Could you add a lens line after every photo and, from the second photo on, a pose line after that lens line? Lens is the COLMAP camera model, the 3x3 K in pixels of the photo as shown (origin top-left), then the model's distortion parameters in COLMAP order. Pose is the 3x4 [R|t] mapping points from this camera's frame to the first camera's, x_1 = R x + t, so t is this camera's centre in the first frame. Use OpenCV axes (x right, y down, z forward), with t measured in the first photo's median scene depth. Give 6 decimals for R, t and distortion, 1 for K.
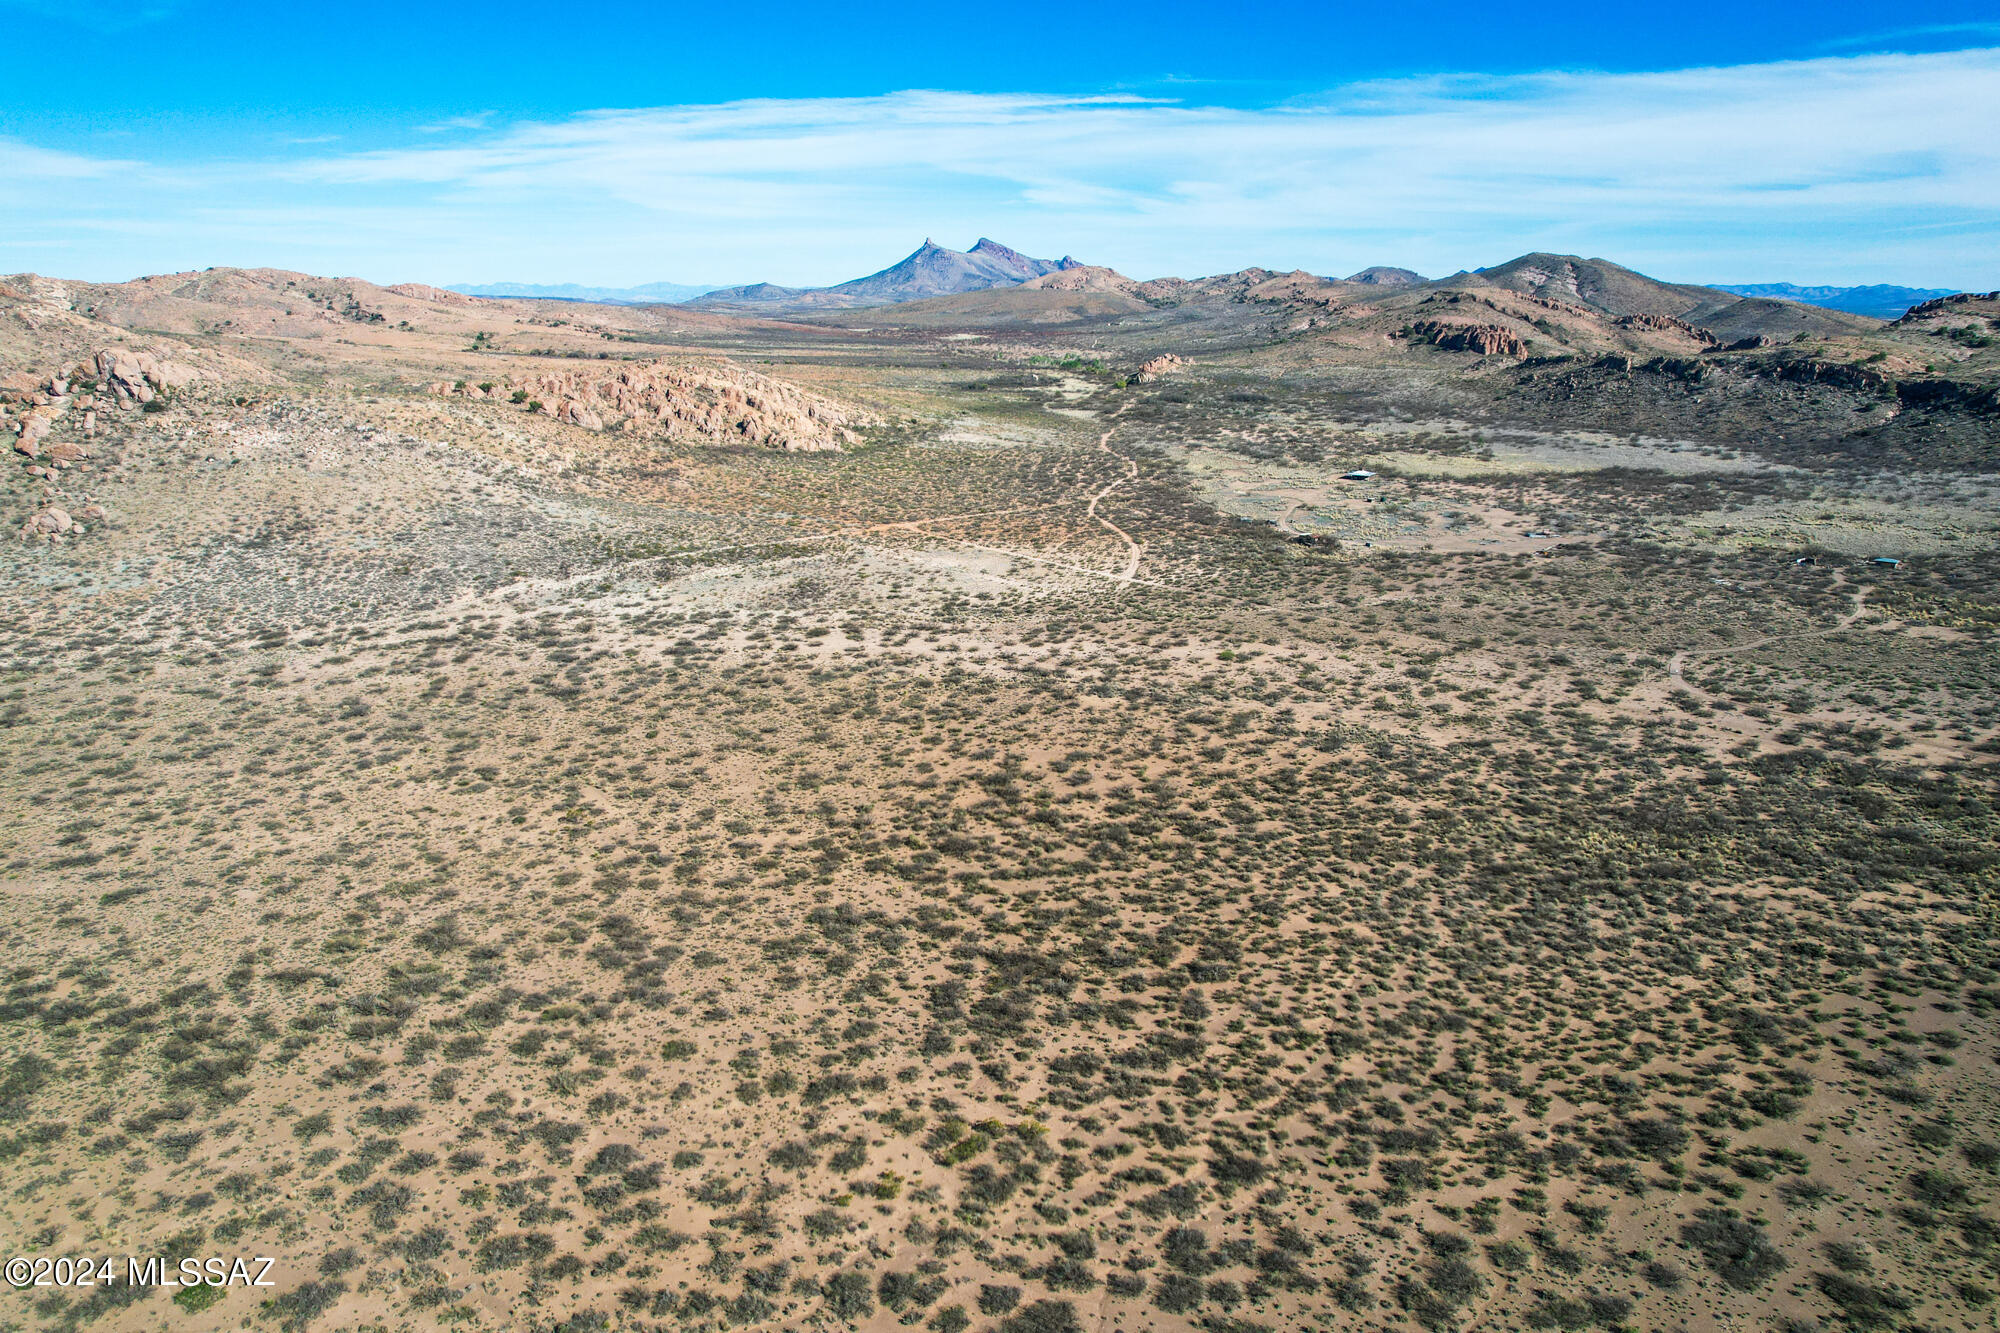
lens RADIAL K [[1275.6, 0, 1000.0], [0, 1275.6, 666.5], [0, 0, 1]] dist [-0.074845, 0.066843]
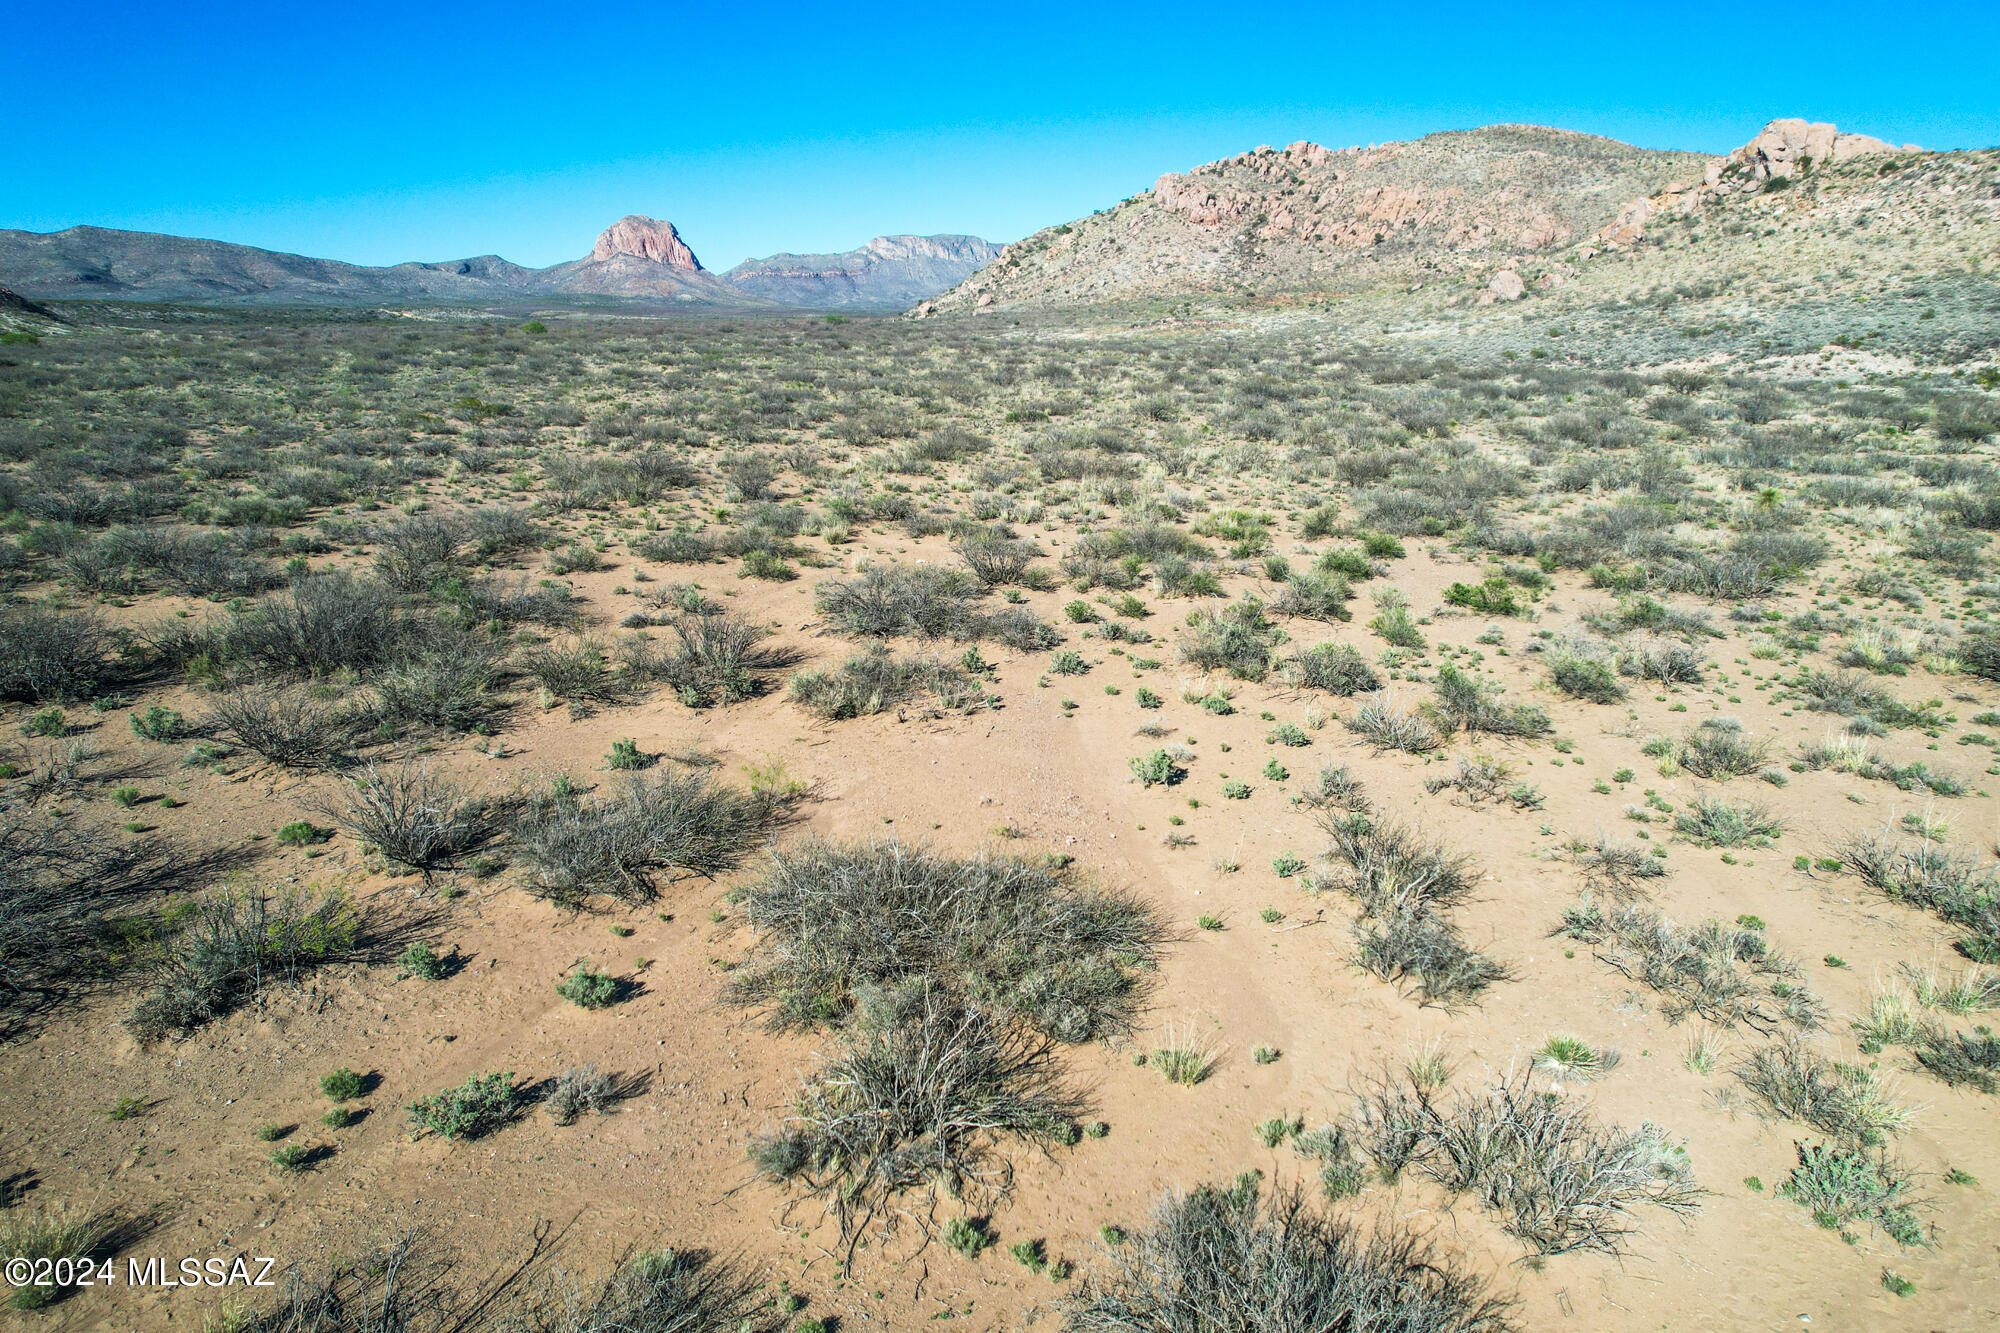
lens RADIAL K [[1275.6, 0, 1000.0], [0, 1275.6, 666.5], [0, 0, 1]] dist [-0.074845, 0.066843]
pose [[0.085575, 0.260492, -0.961676, 0.207447], [-0.288435, 0.930362, 0.226343, 0.067437], [0.953668, 0.258012, 0.154751, 1.659173]]
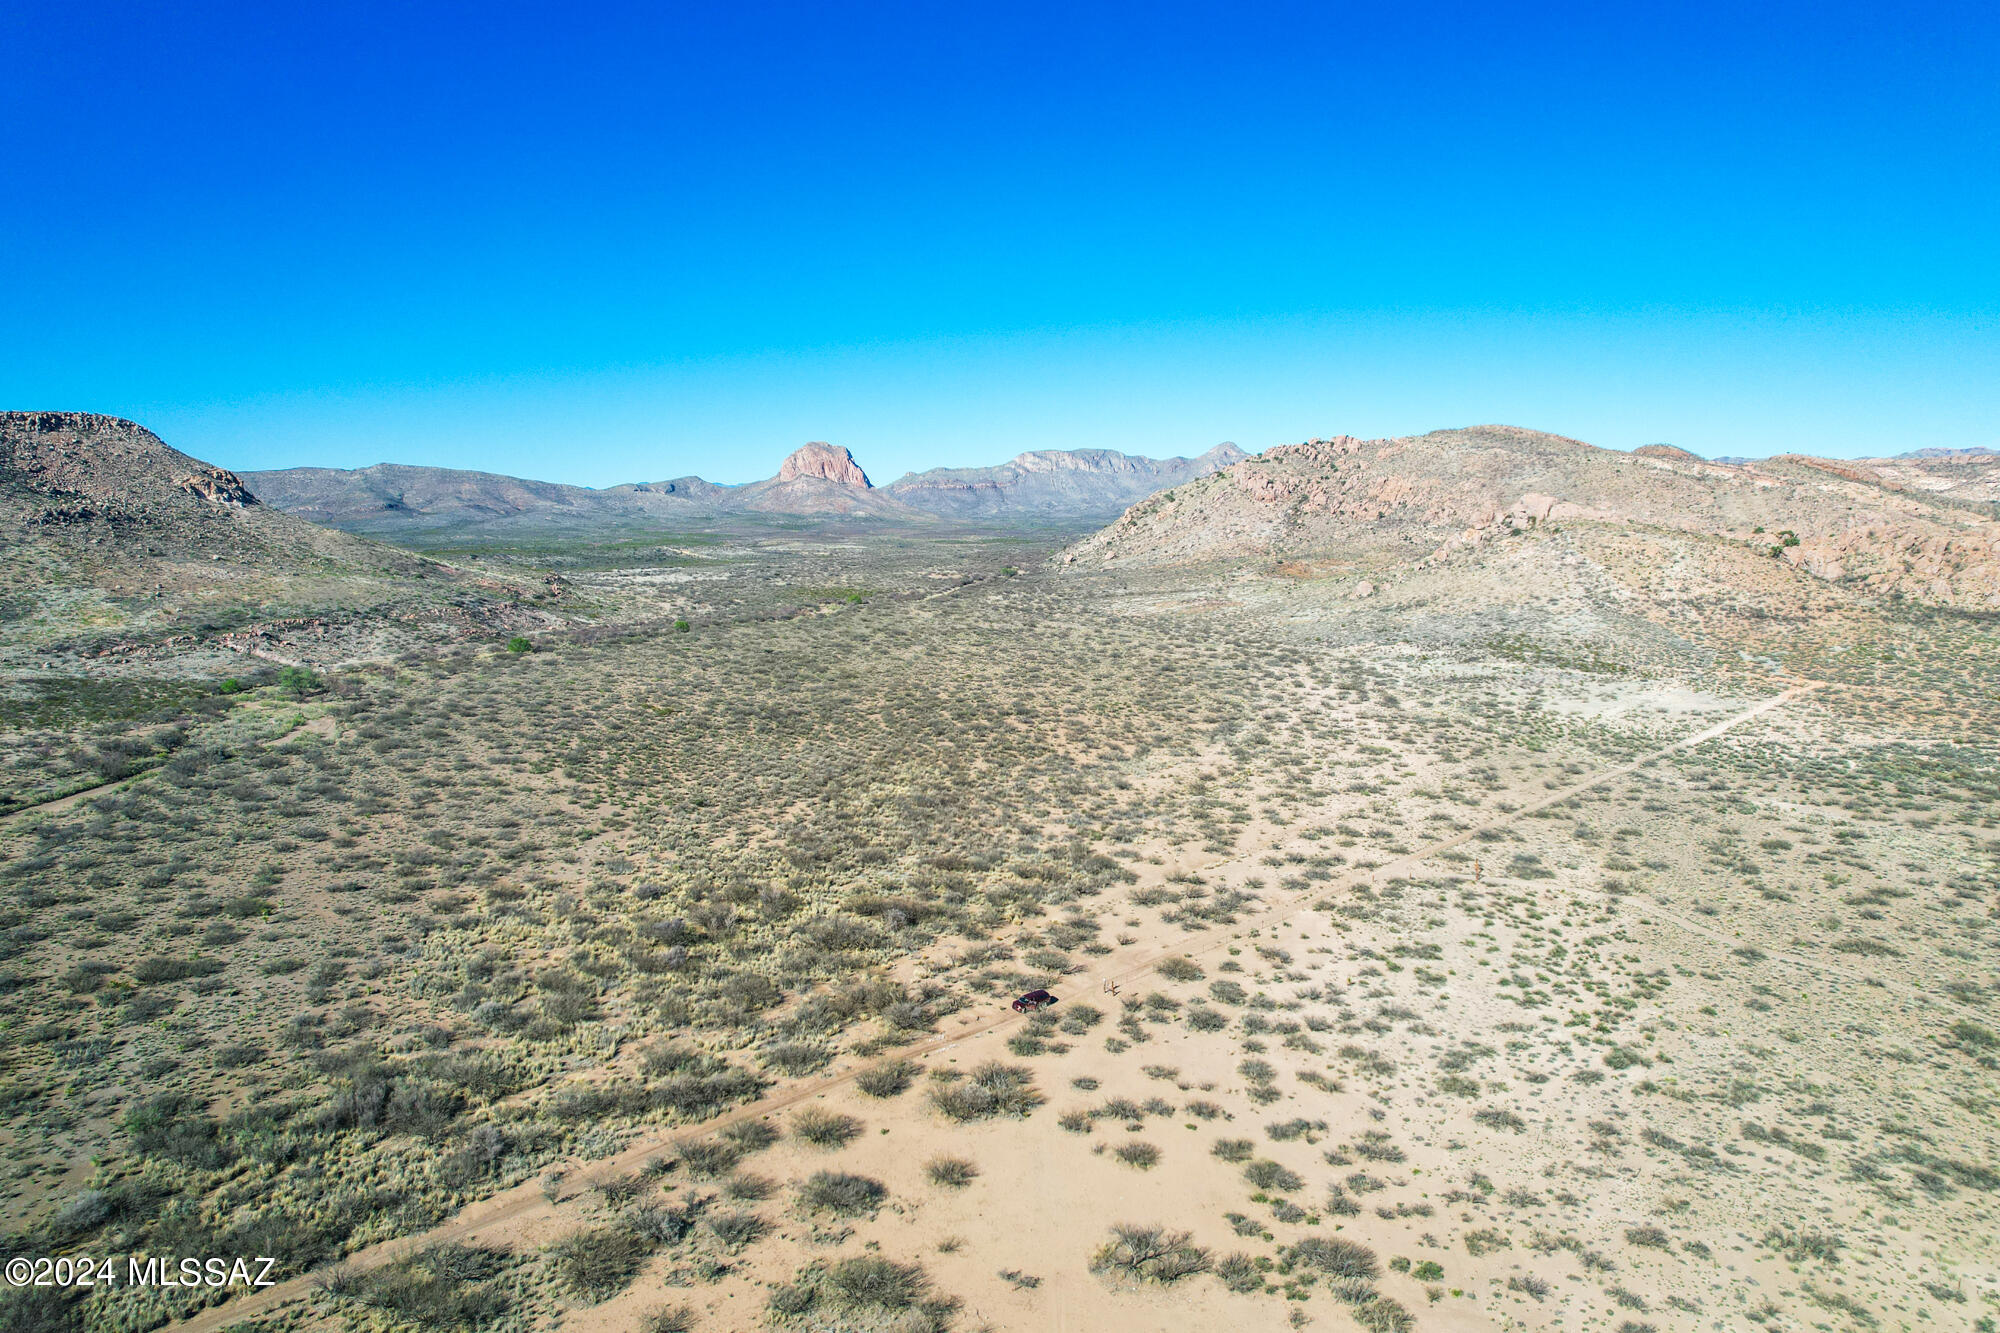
lens RADIAL K [[1270.5, 0, 997.8], [0, 1270.5, 683.3], [0, 0, 1]] dist [-0.073967, 0.062574]
pose [[-0.025048, 0.129380, -0.991279, 2.411468], [-0.280170, 0.950943, 0.131195, -0.218733], [0.959623, 0.281013, 0.012430, 1.494203]]
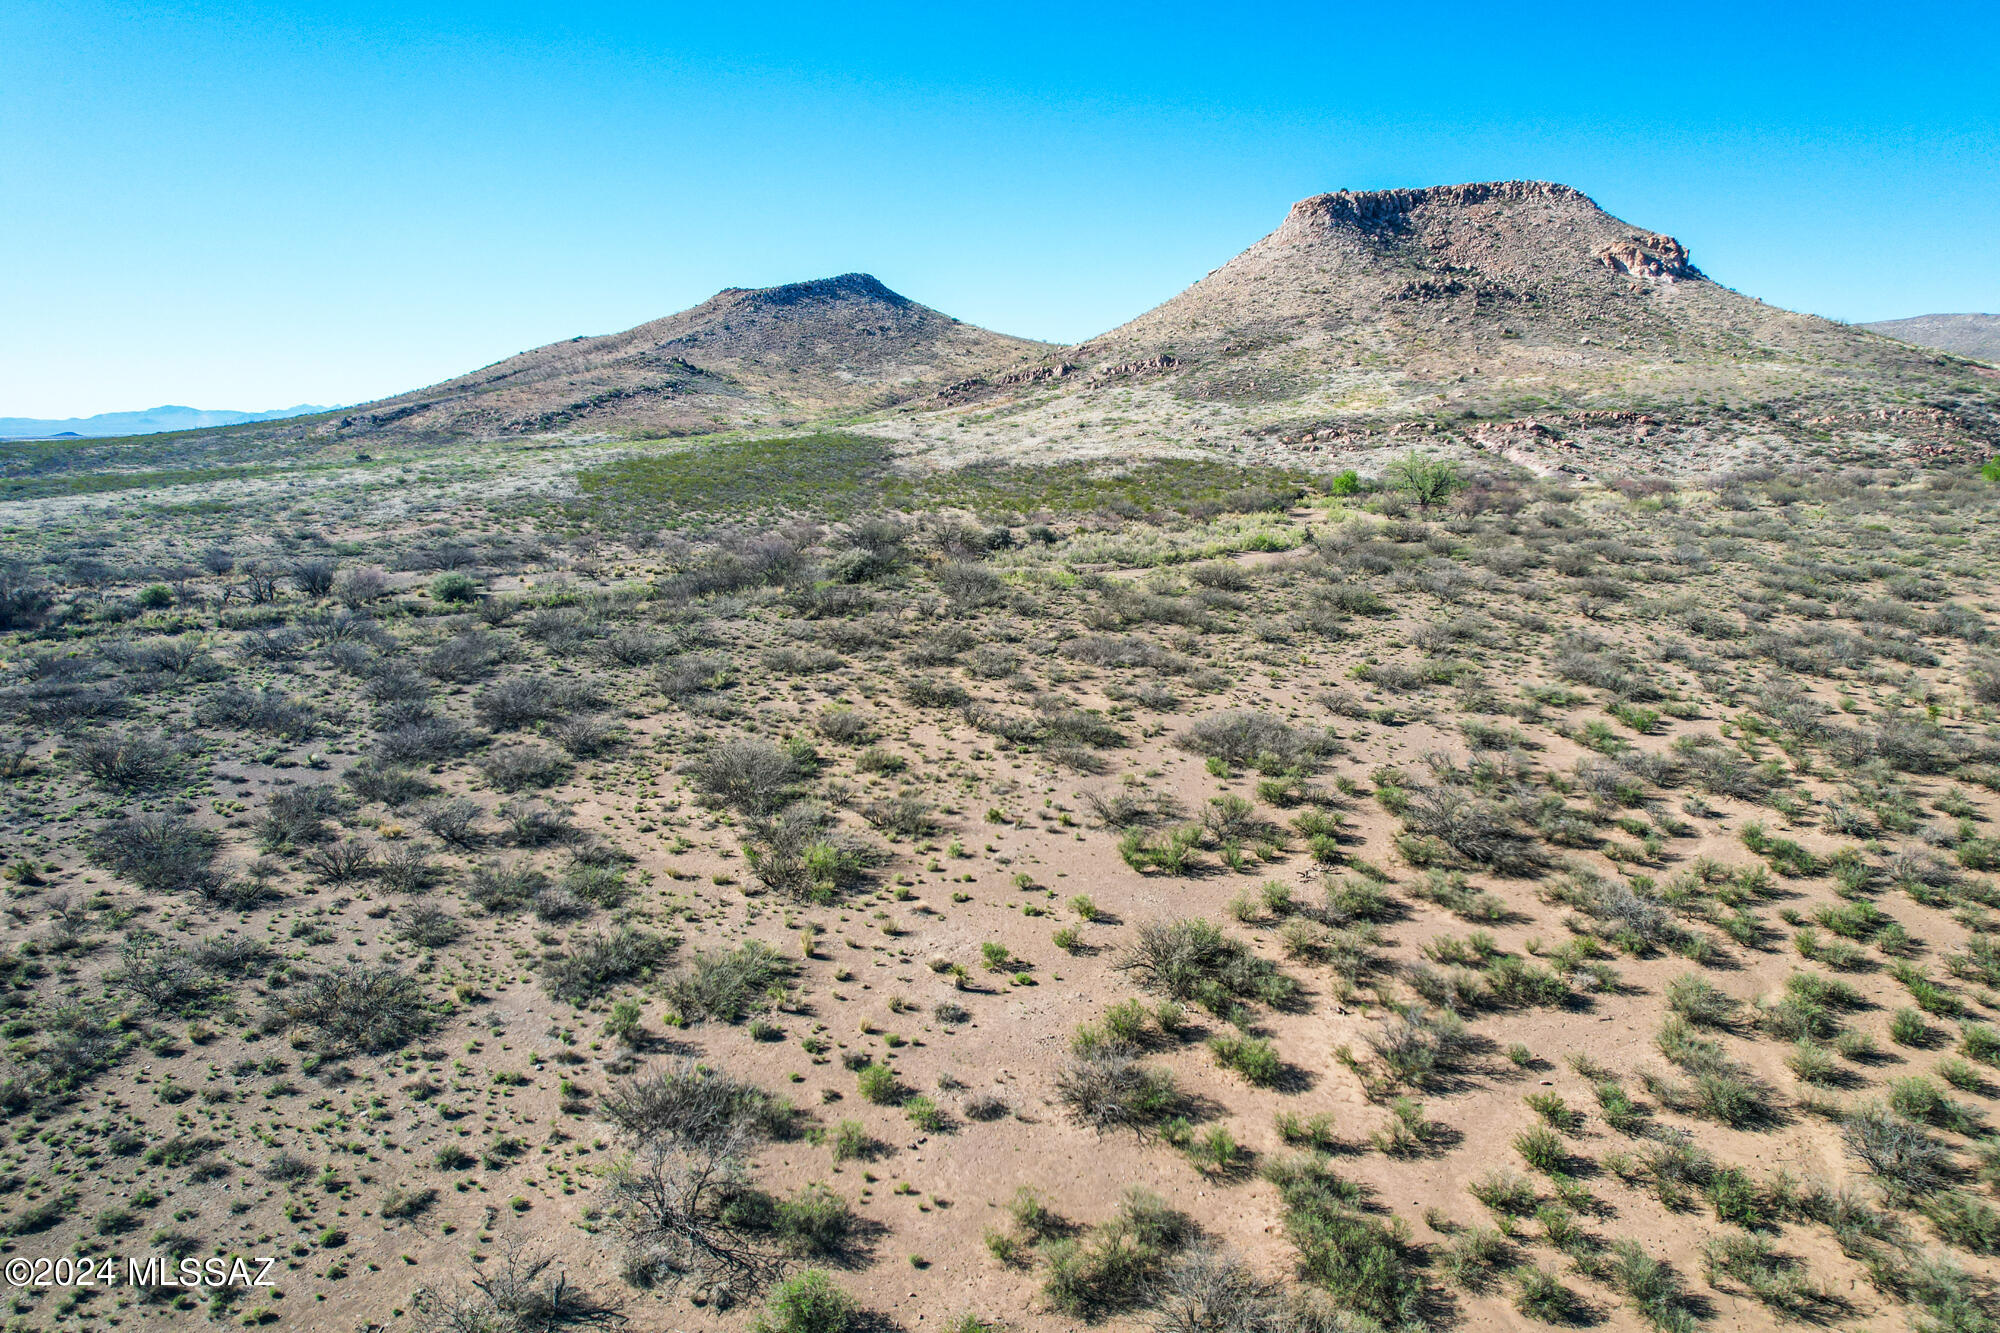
lens RADIAL K [[1275.6, 0, 1000.0], [0, 1275.6, 666.5], [0, 0, 1]] dist [-0.074845, 0.066843]
pose [[-0.920664, 0.088590, -0.380170, 0.733923], [-0.100246, 0.887588, 0.449598, 0.159402], [0.377264, 0.452039, -0.808290, 1.134736]]
